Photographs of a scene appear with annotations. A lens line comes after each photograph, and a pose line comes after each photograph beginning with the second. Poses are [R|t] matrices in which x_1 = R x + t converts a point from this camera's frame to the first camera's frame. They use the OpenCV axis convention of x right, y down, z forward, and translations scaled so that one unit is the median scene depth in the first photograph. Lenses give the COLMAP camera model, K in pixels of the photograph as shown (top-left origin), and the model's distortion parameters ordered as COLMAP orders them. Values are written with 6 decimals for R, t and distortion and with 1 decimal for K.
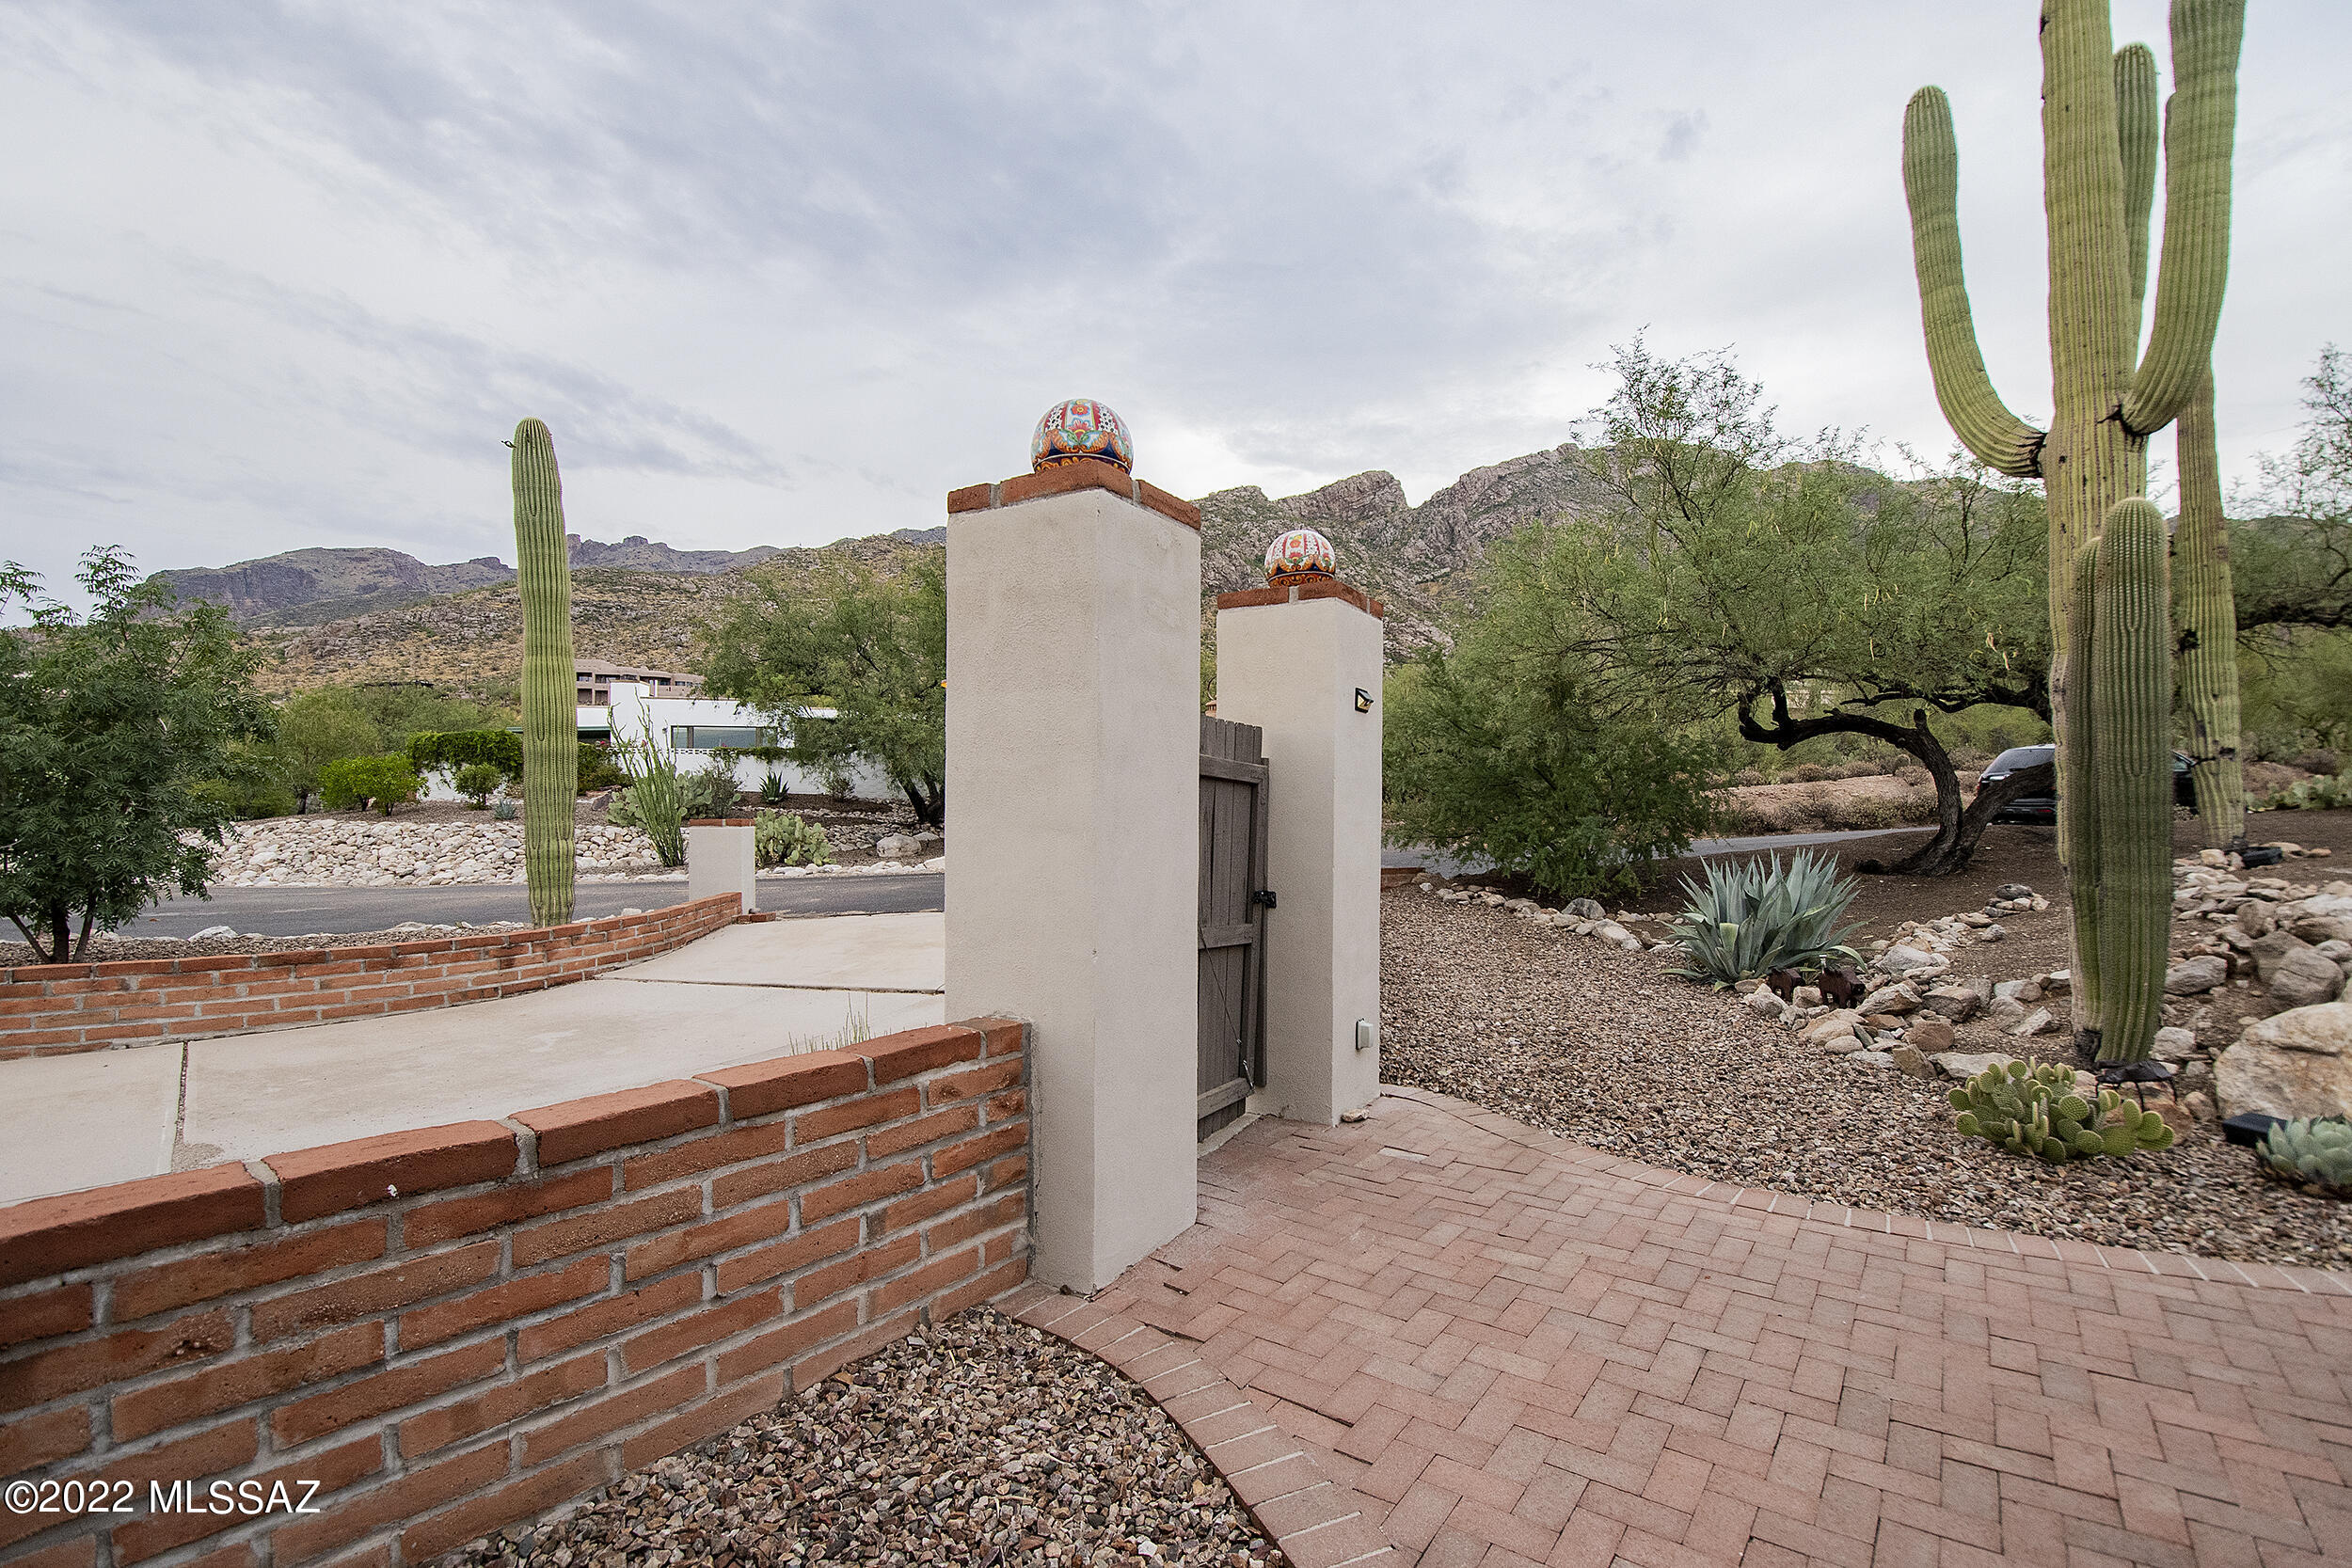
lens RADIAL K [[1063.8, 0, 1176.4], [0, 1063.8, 793.3], [0, 0, 1]] dist [0.013483, -0.027391]
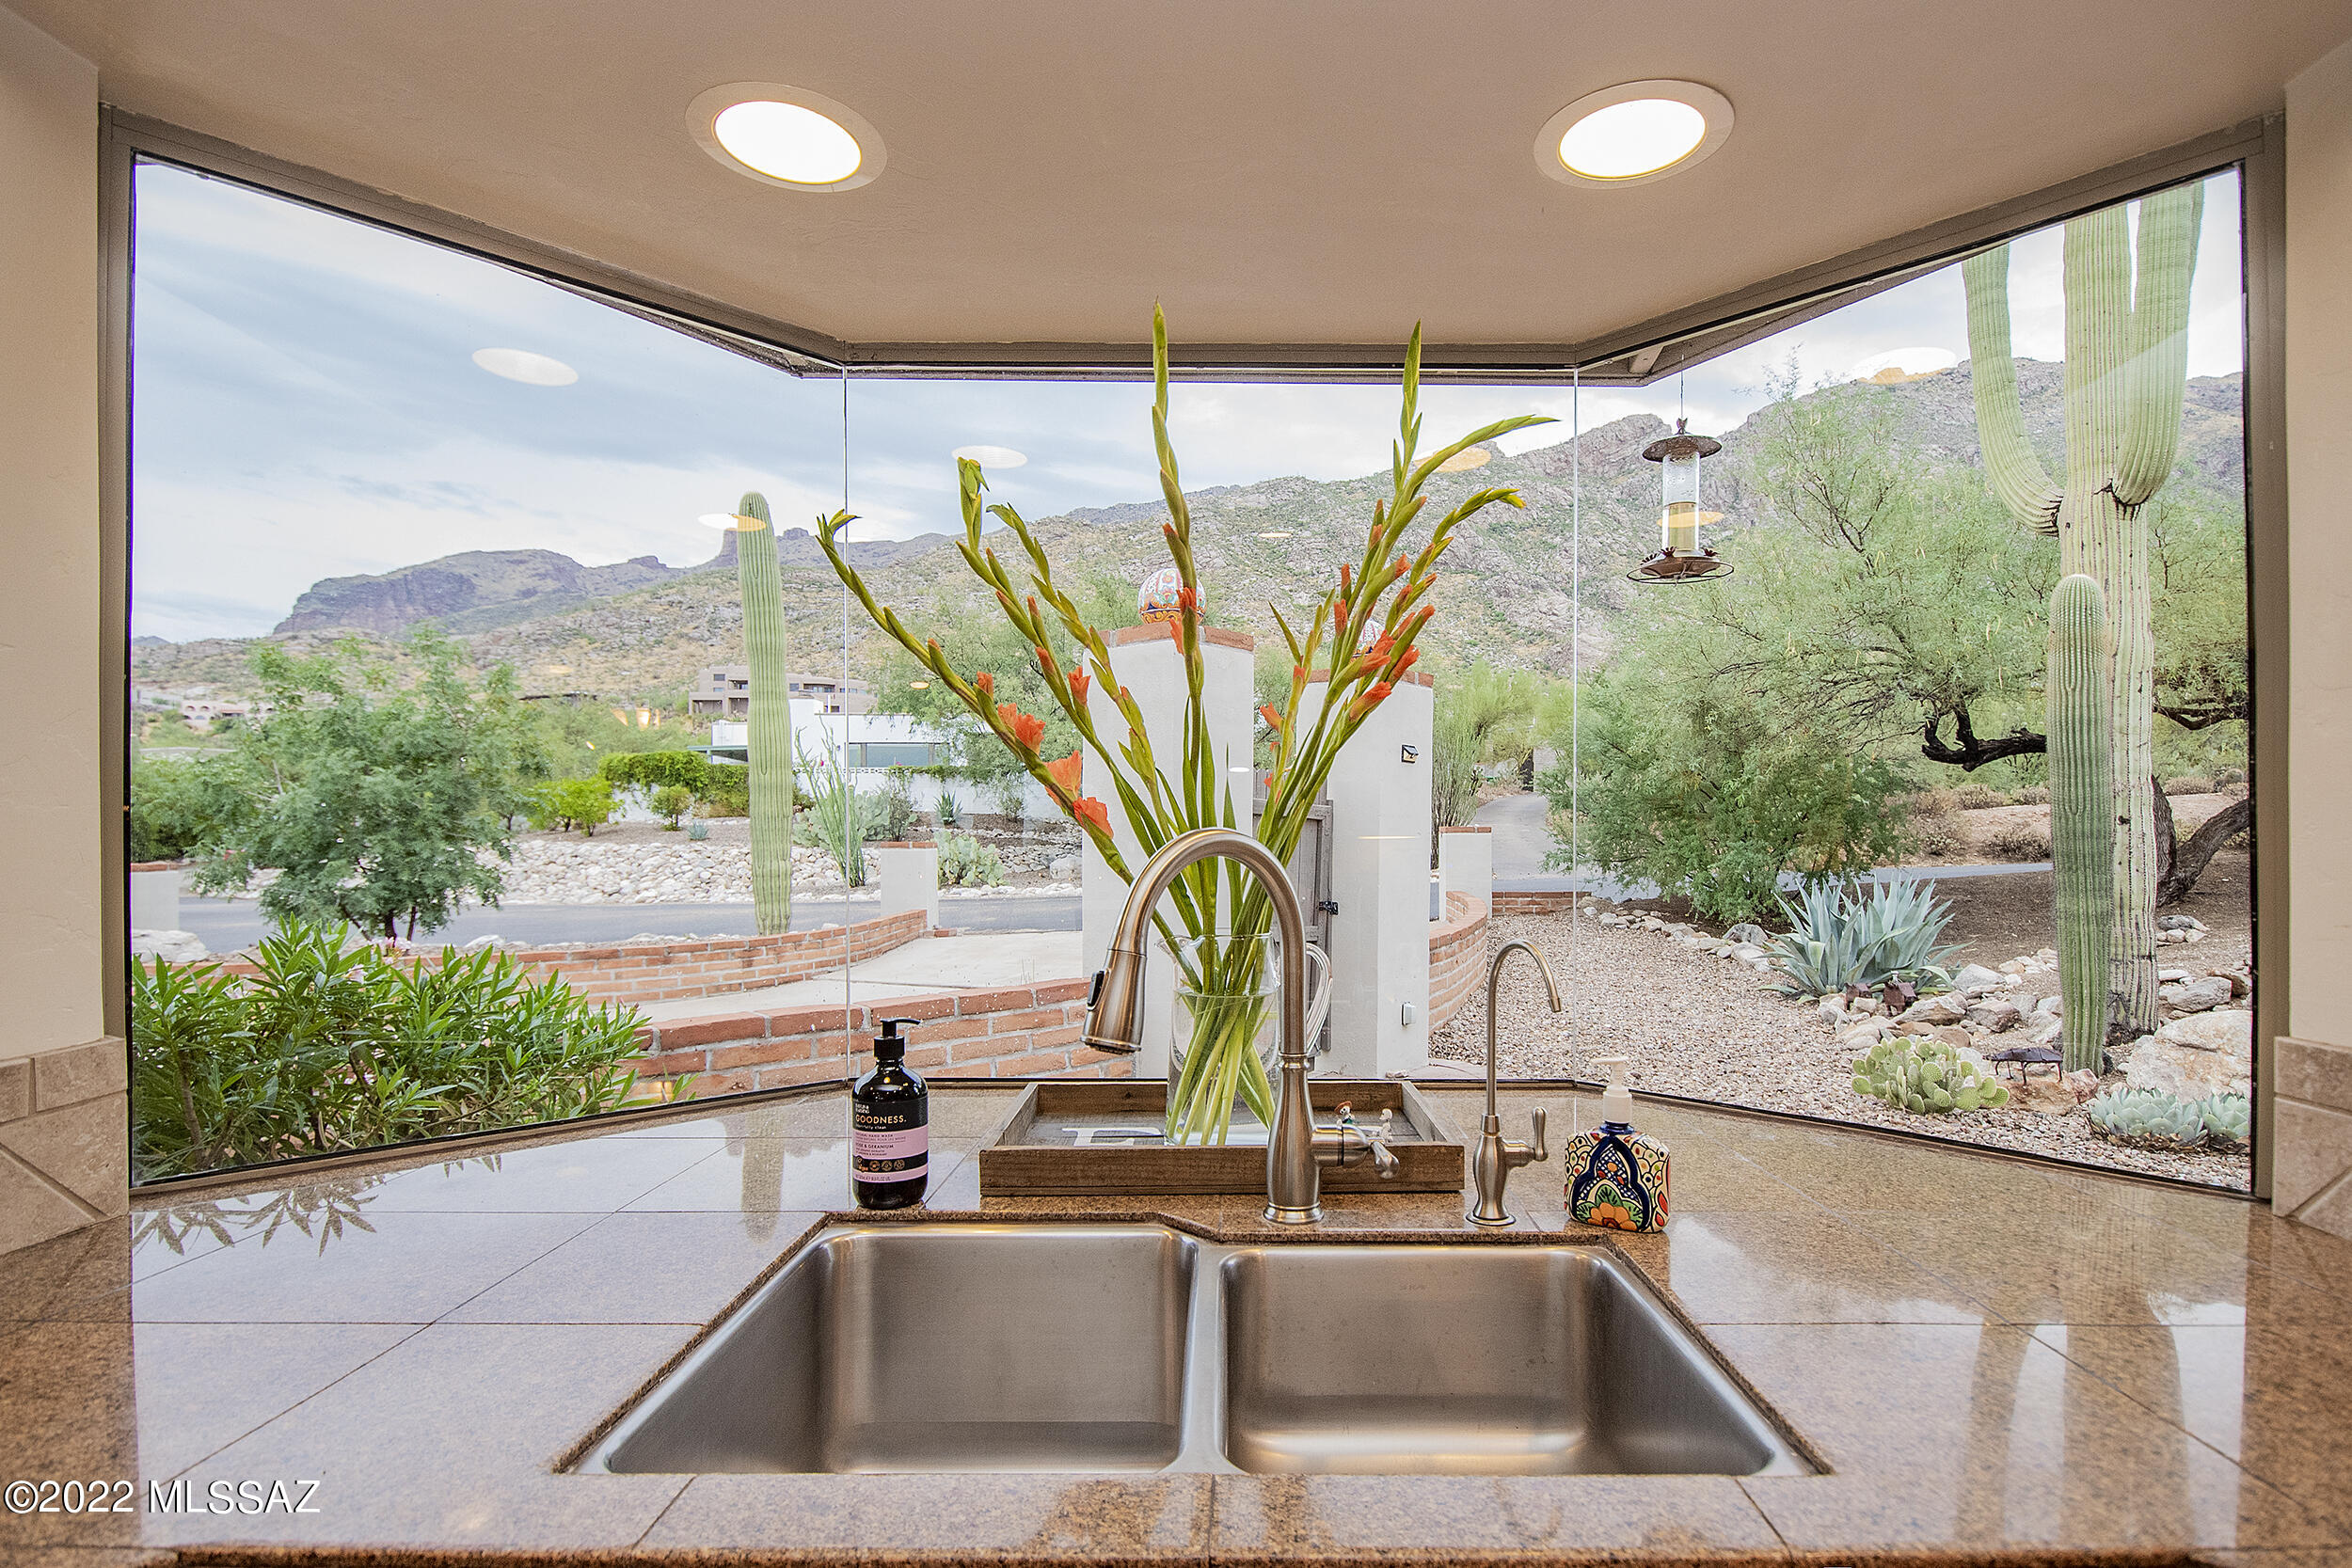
lens RADIAL K [[1262.3, 0, 1192.3], [0, 1262.3, 804.9], [0, 0, 1]] dist [0.024664, -0.030431]
pose [[0.986460, -0.003978, -0.163954, 0.041389], [0.003713, 0.999991, -0.001925, -0.005948], [0.163960, 0.001290, 0.986466, -0.134247]]
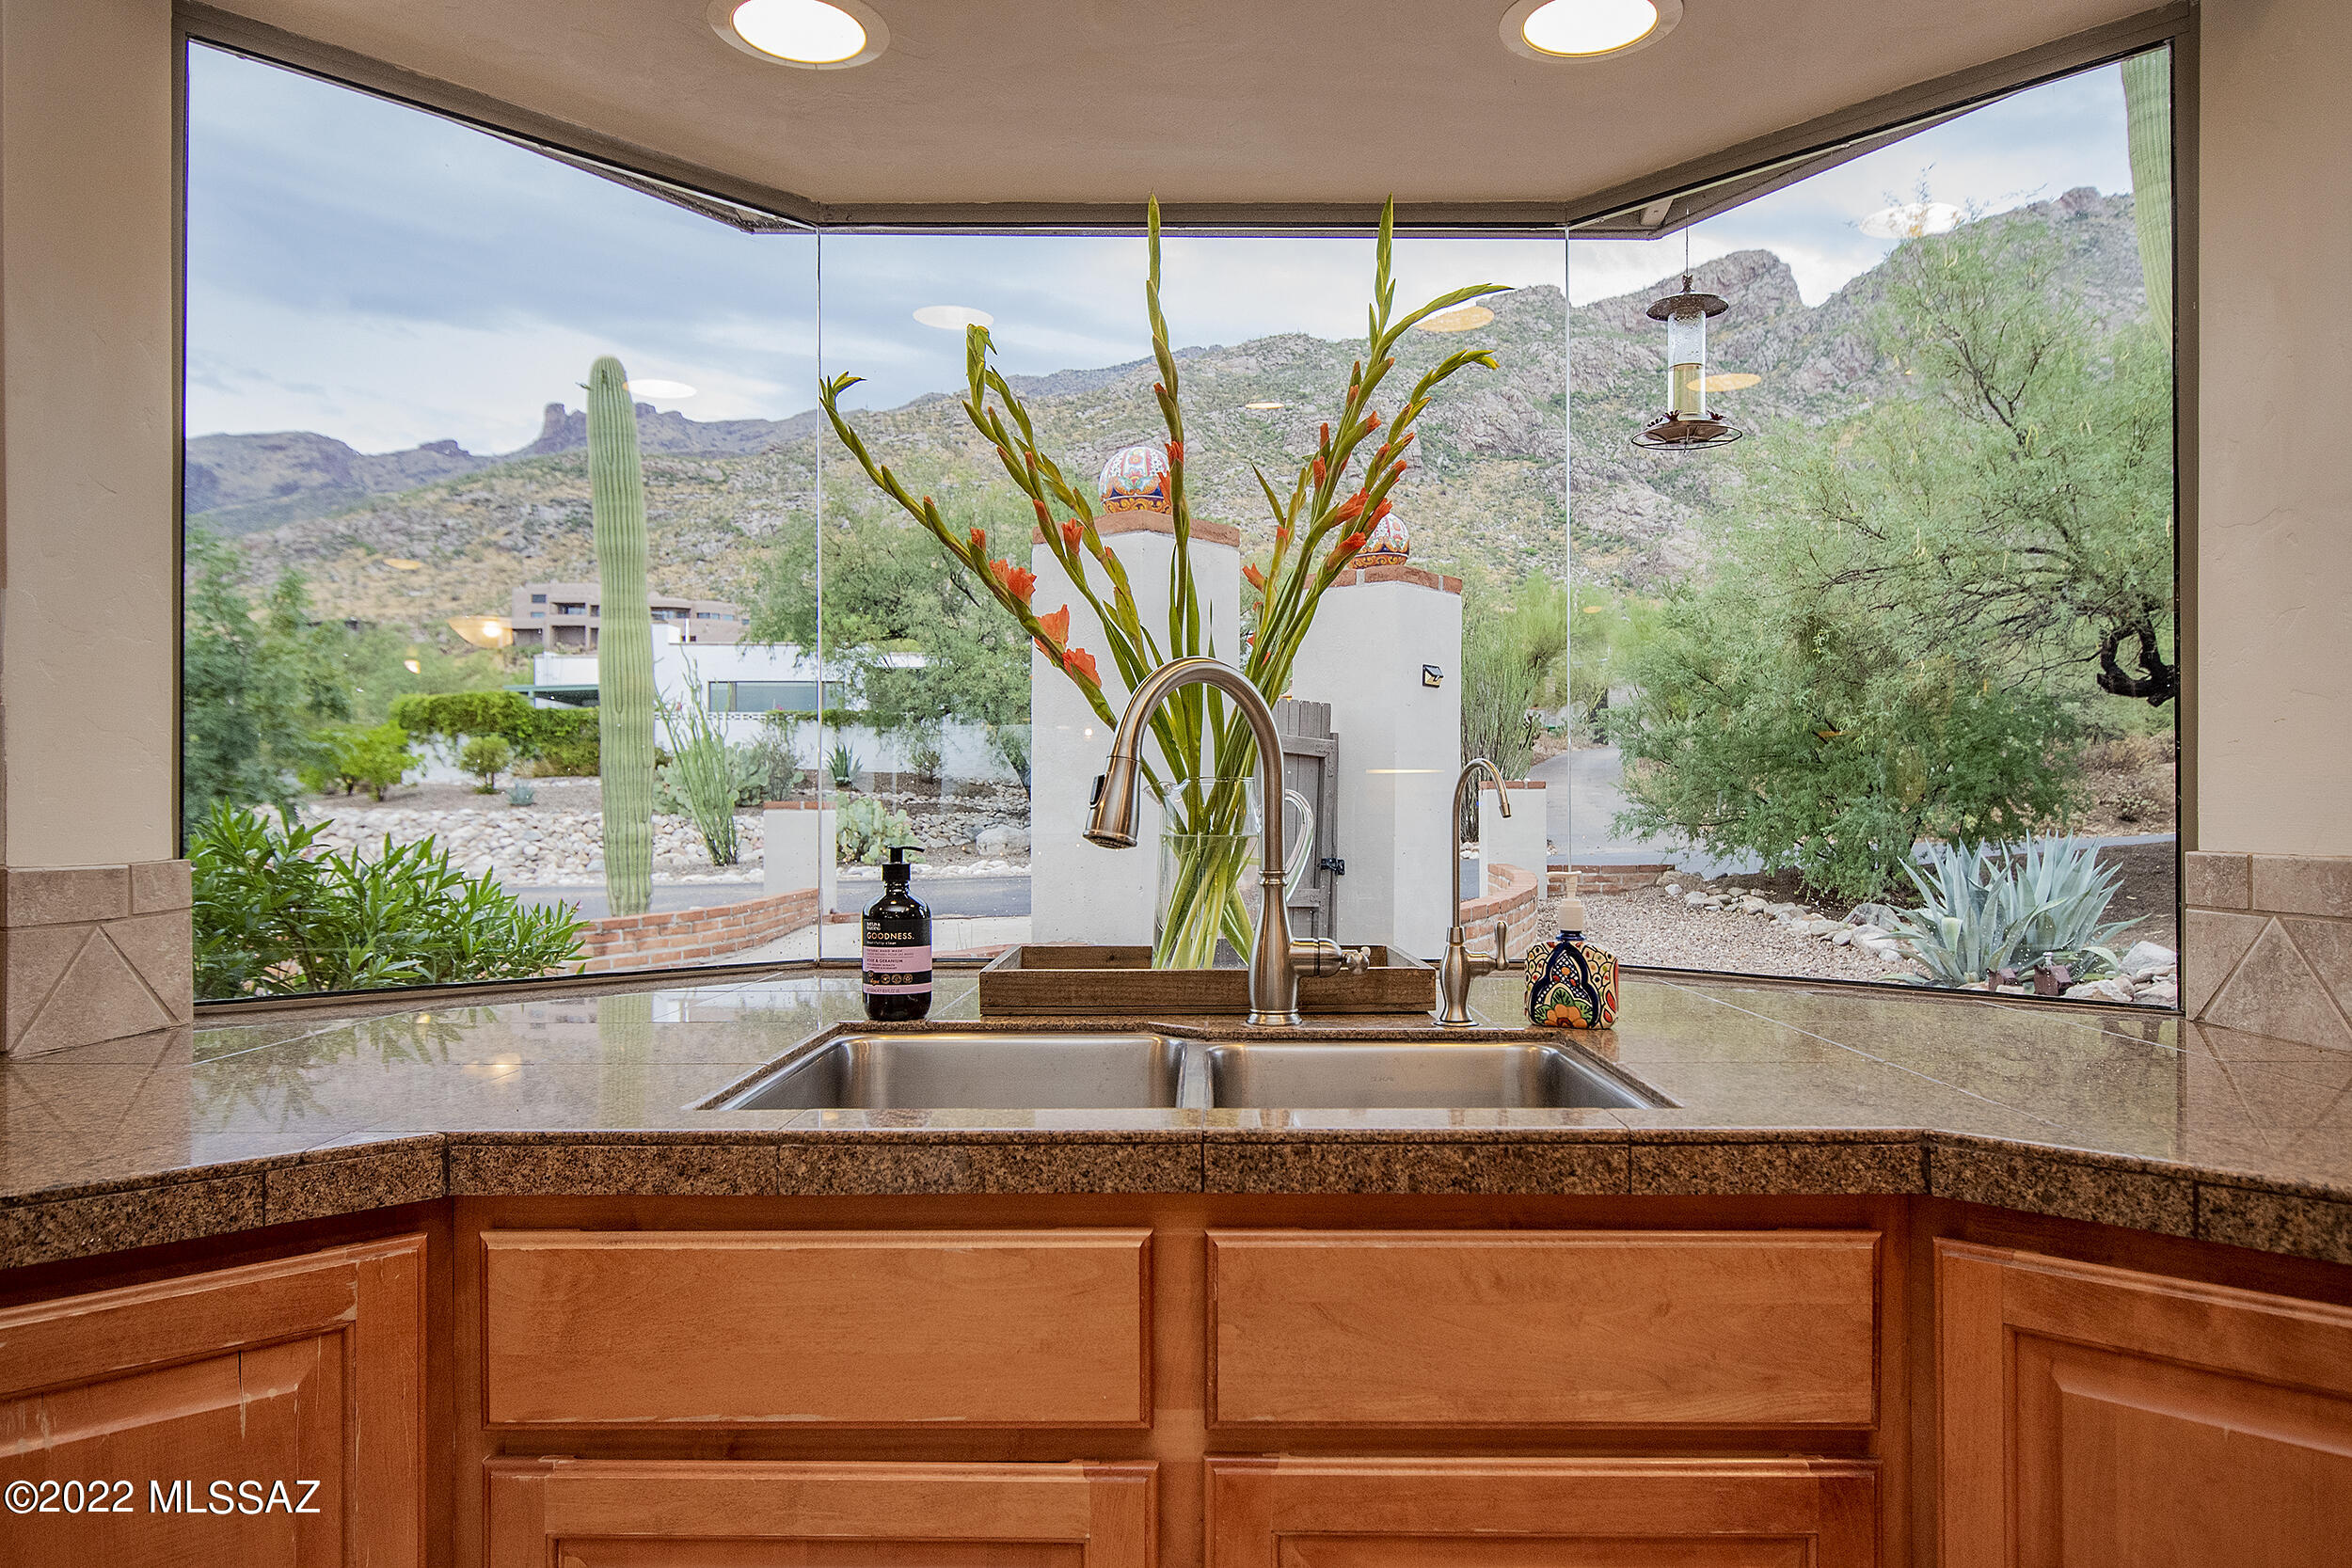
lens RADIAL K [[1671.6, 0, 1144.3], [0, 1671.6, 743.8], [0, 0, 1]] dist [0.029061, -0.027510]
pose [[0.984884, -0.007090, -0.173069, 0.044672], [0.004379, 0.999862, -0.016041, 0.000624], [0.173158, 0.015041, 0.984779, -0.160464]]
